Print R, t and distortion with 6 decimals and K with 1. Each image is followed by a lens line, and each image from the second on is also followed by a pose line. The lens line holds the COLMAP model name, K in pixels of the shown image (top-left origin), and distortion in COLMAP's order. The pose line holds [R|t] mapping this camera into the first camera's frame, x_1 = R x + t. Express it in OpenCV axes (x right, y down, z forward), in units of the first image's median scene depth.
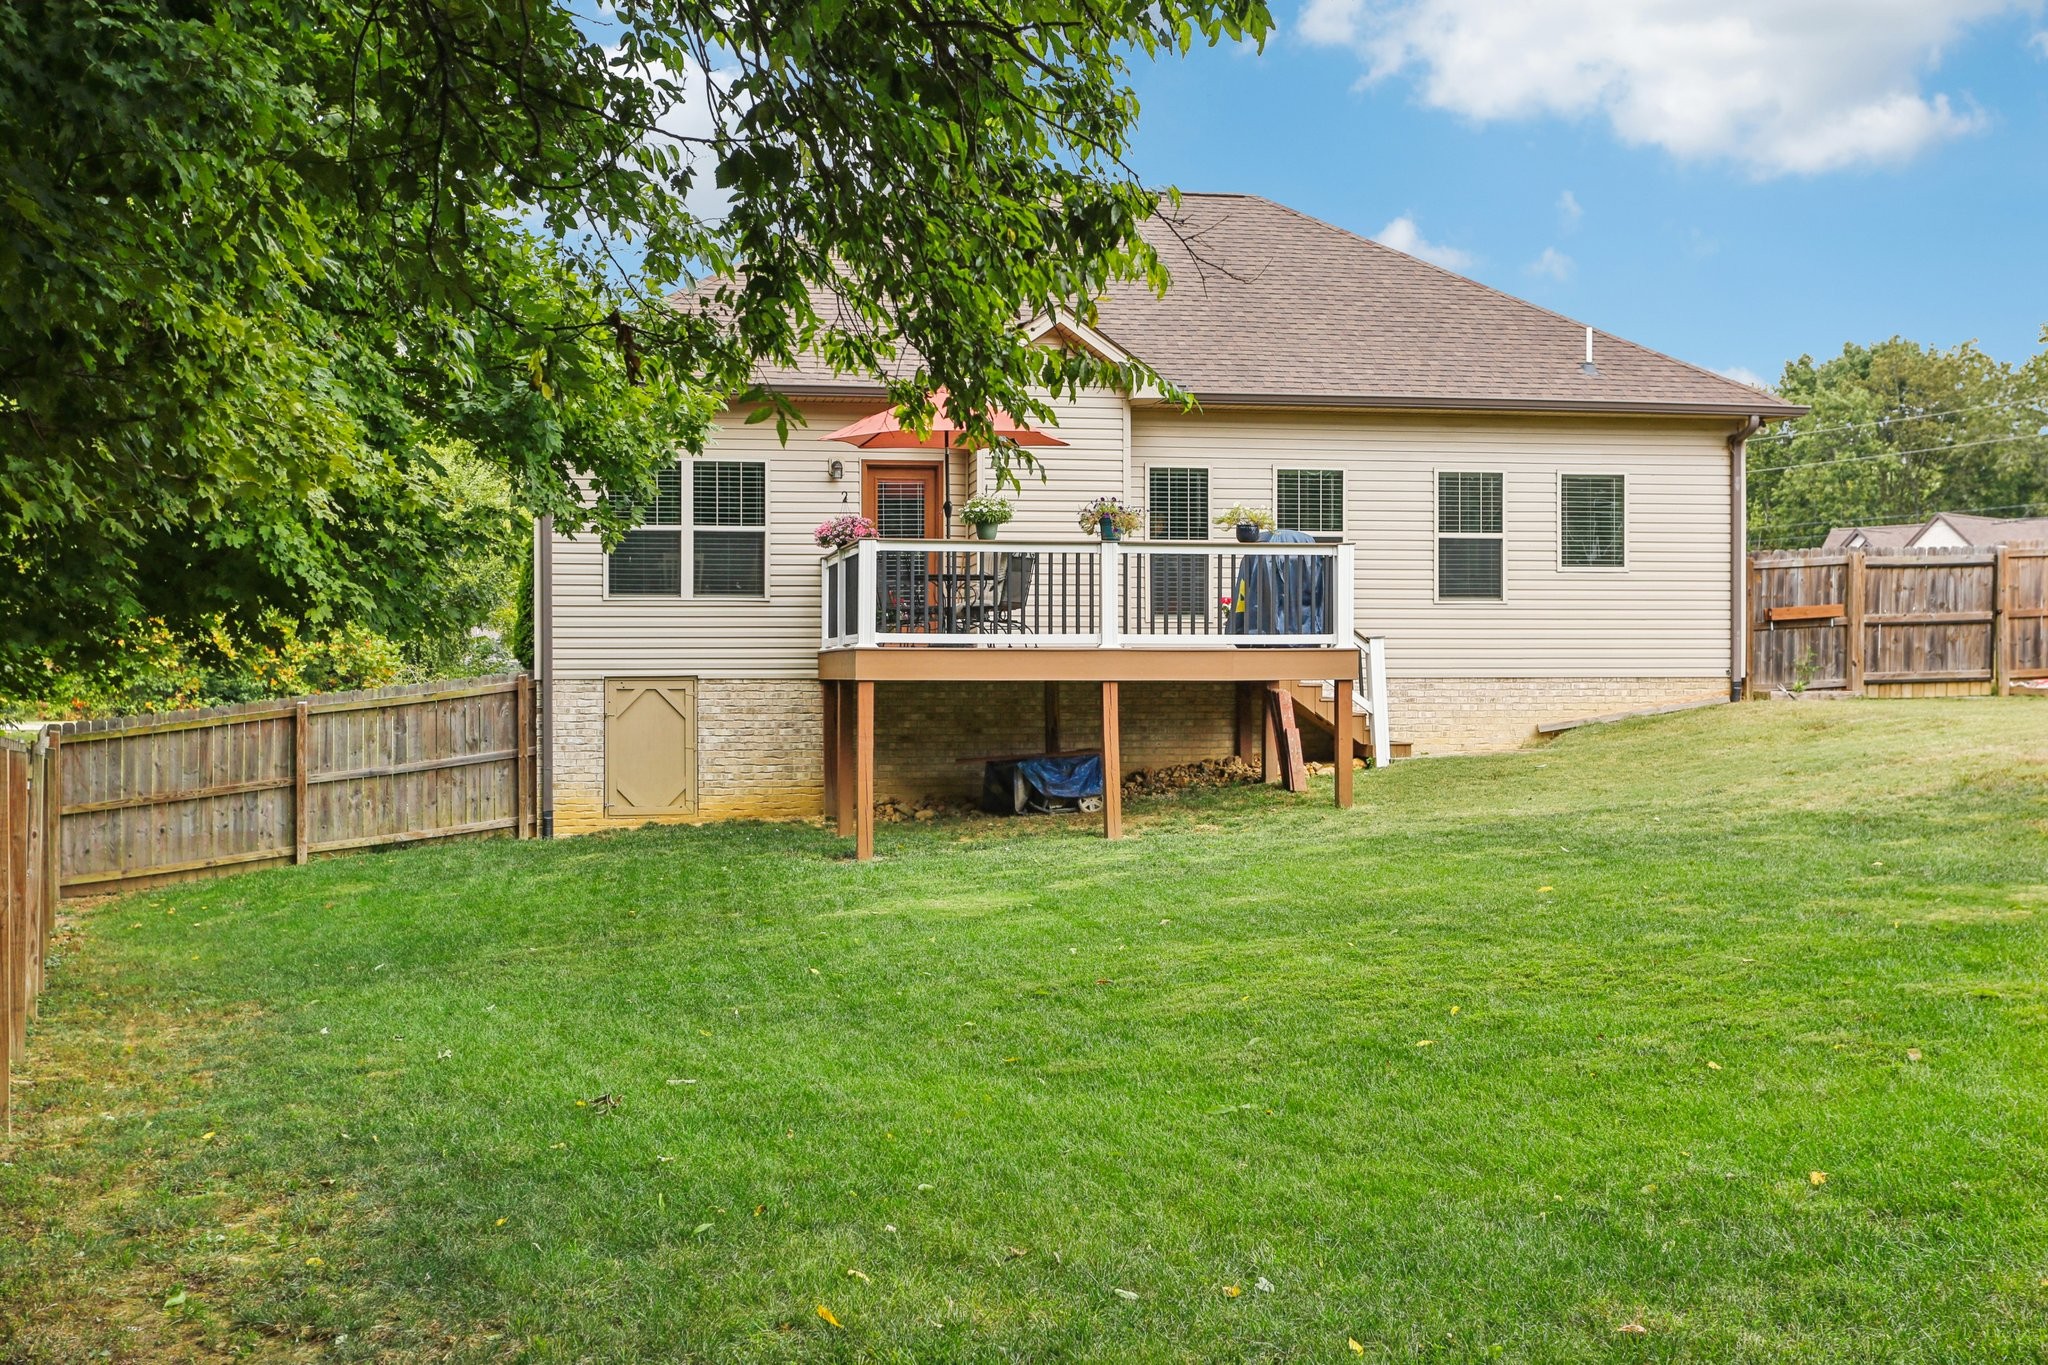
lens RADIAL K [[2285.8, 0, 1015.2], [0, 2285.8, 688.1], [0, 0, 1]] dist [0.001719, 0.000000]
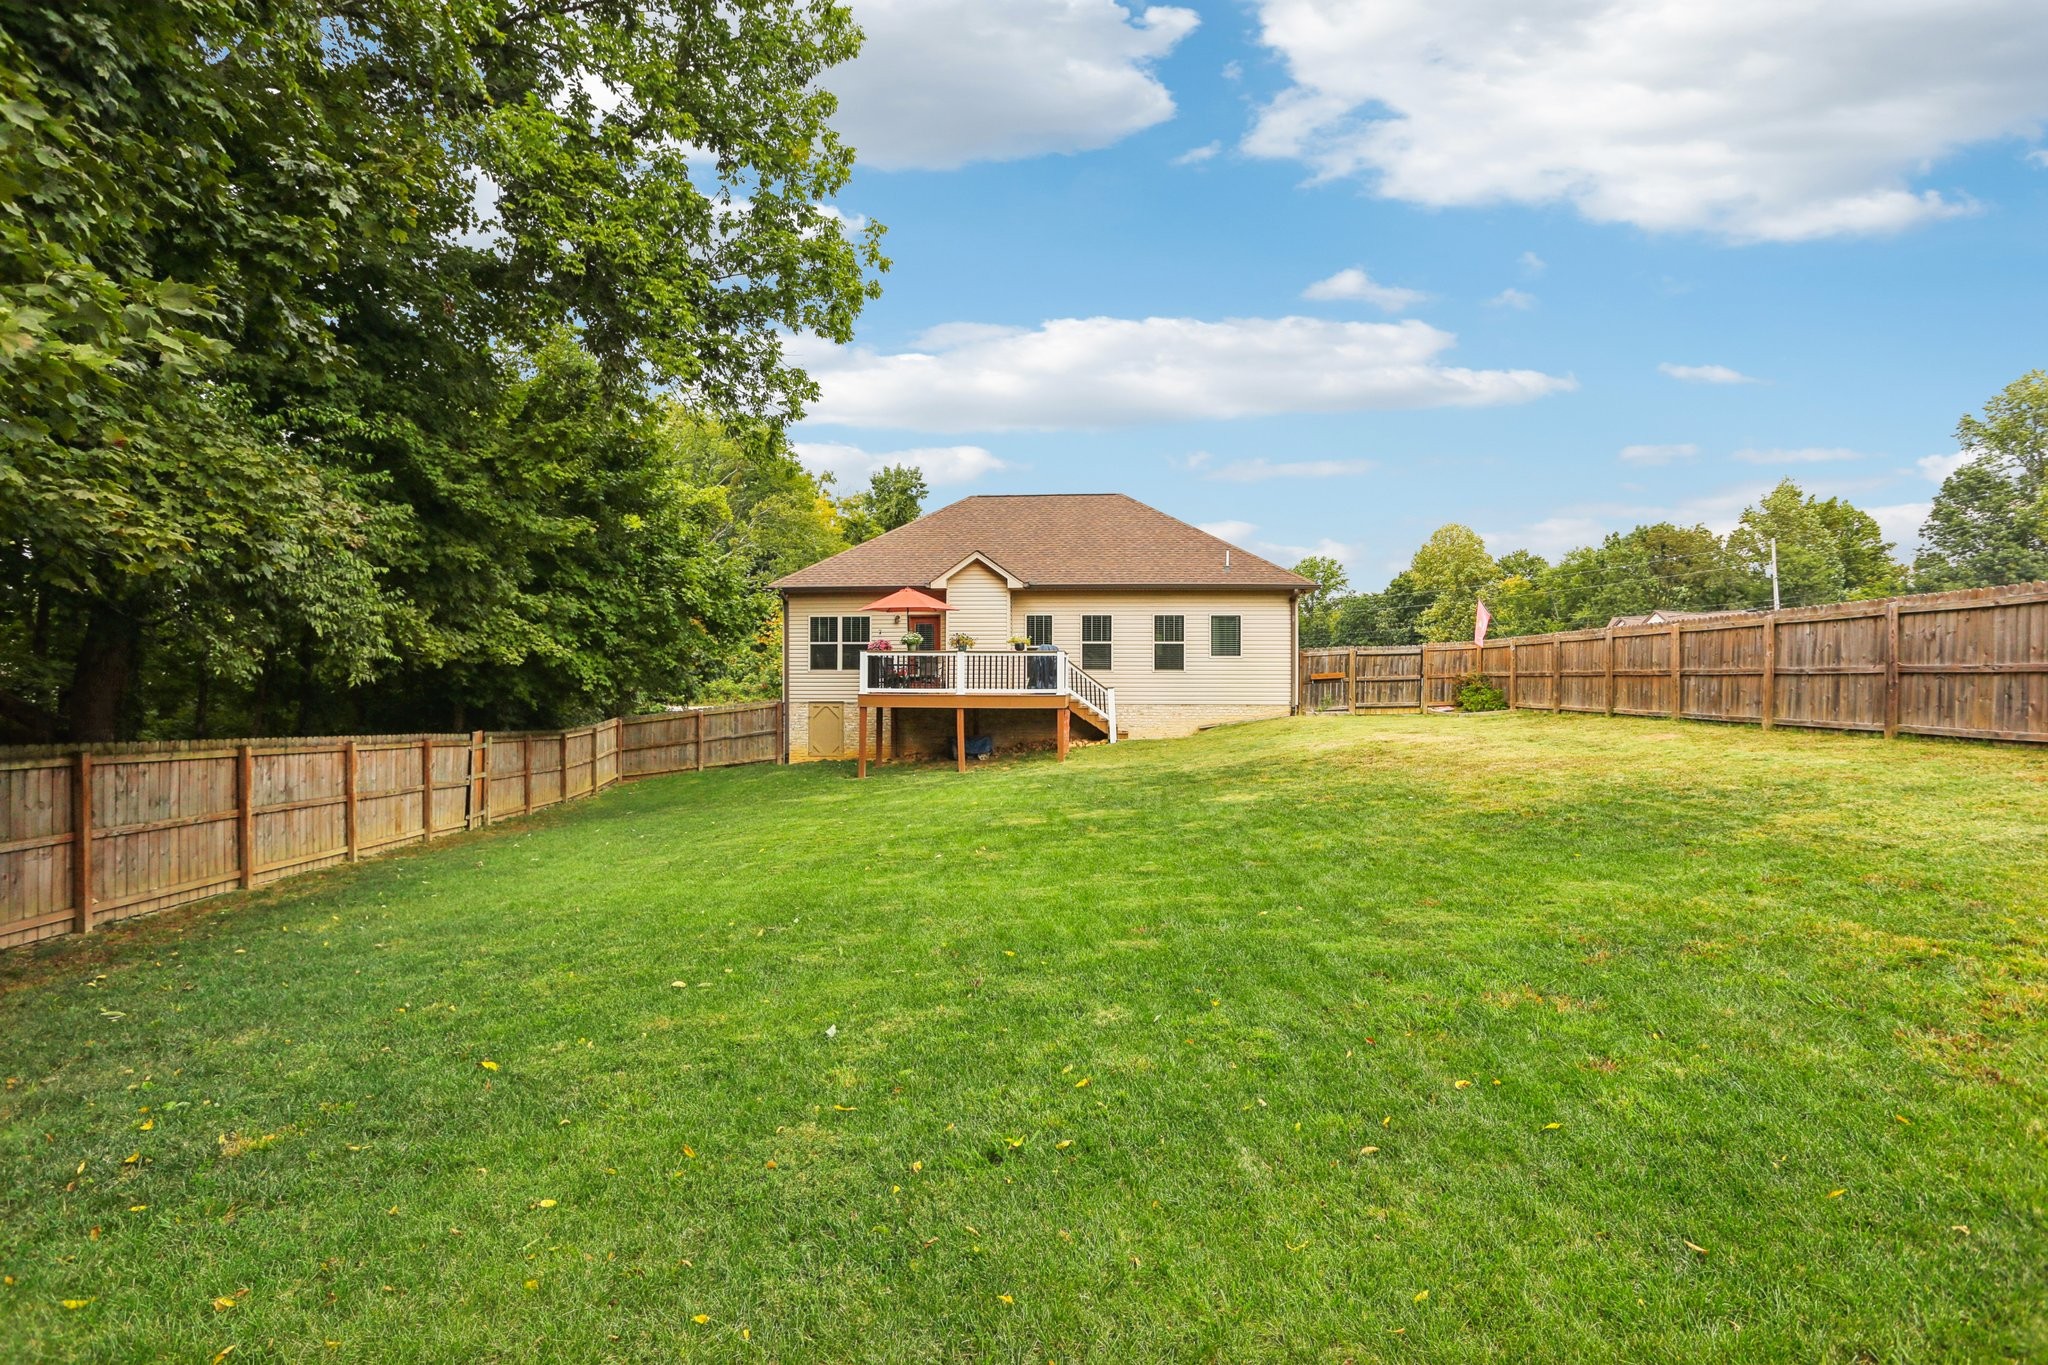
lens RADIAL K [[1007.7, 0, 1025.1], [0, 1007.7, 690.2], [0, 0, 1]] dist [-0.012896, 0.004076]
pose [[0.965585, 0.007455, -0.259981, 0.343753], [-0.005747, 0.999957, 0.007329, -0.026774], [0.260025, -0.005582, 0.965586, -0.024666]]
